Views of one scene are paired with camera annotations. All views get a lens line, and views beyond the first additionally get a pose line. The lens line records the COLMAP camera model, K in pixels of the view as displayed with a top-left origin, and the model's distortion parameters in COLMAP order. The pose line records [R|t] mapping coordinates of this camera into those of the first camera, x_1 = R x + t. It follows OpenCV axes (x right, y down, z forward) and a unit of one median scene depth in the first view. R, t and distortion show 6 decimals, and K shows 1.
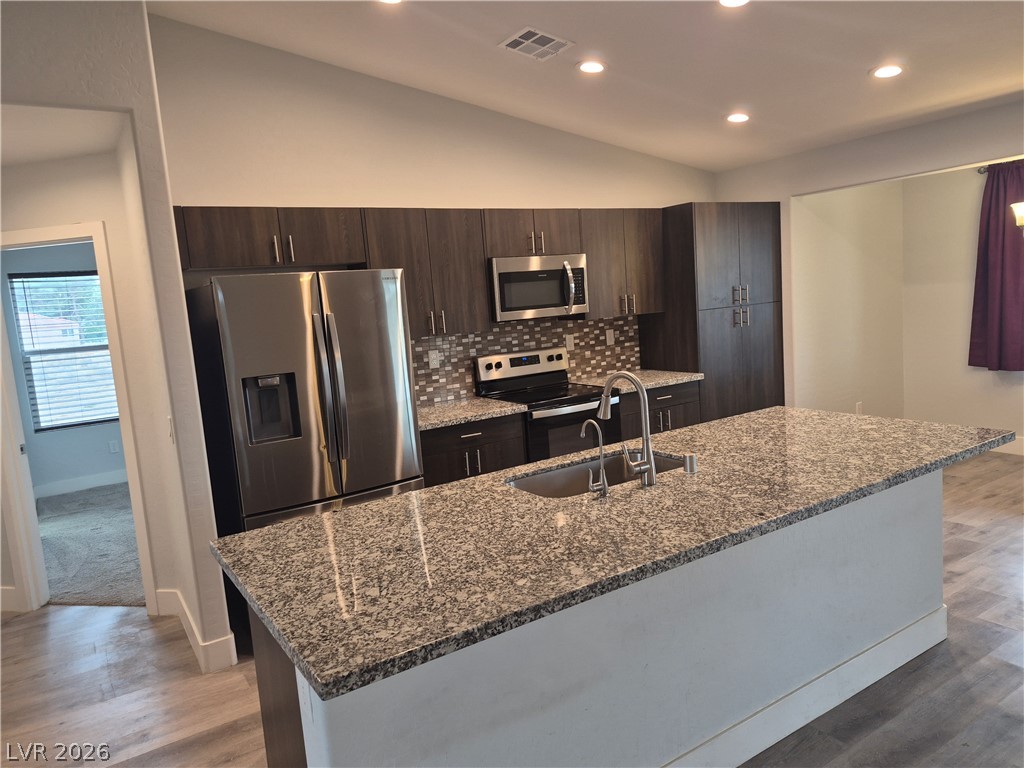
lens RADIAL K [[705.6, 0, 519.6], [0, 705.6, 393.5], [0, 0, 1]] dist [0.039245, -0.009465]
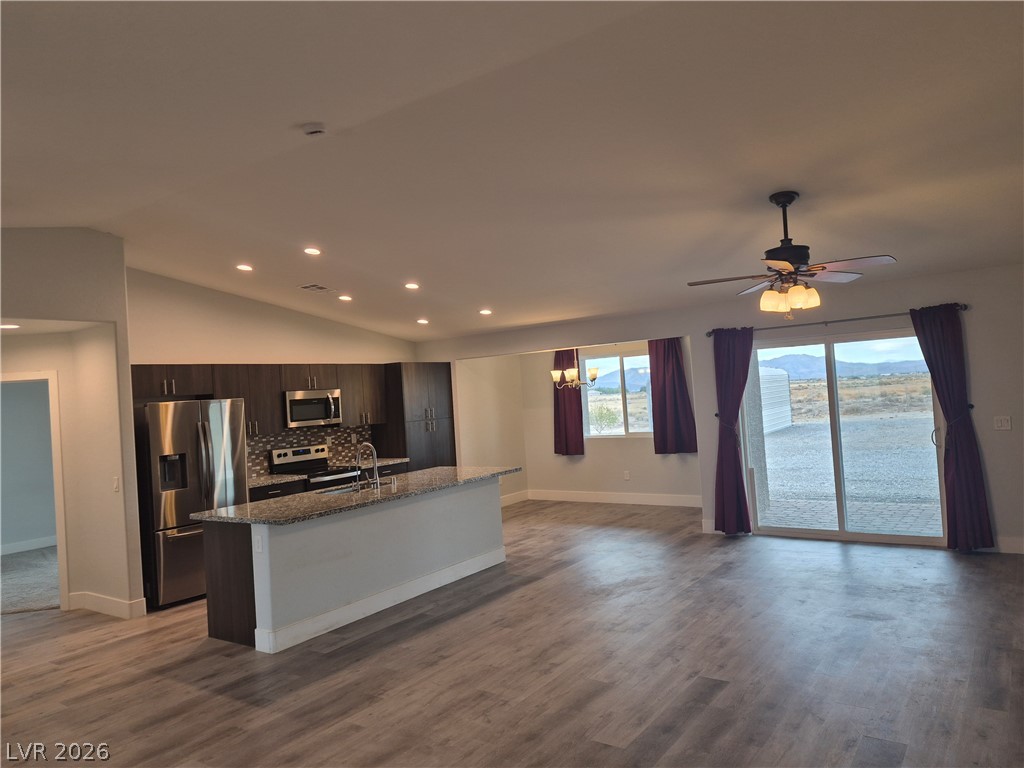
lens RADIAL K [[705.6, 0, 522.8], [0, 705.6, 387.0], [0, 0, 1]] dist [0.039245, -0.009465]
pose [[0.930348, 0.020309, 0.366114, -0.119859], [0.043632, 0.985239, -0.165528, 0.099503], [-0.364071, 0.169973, 0.915730, -0.723857]]
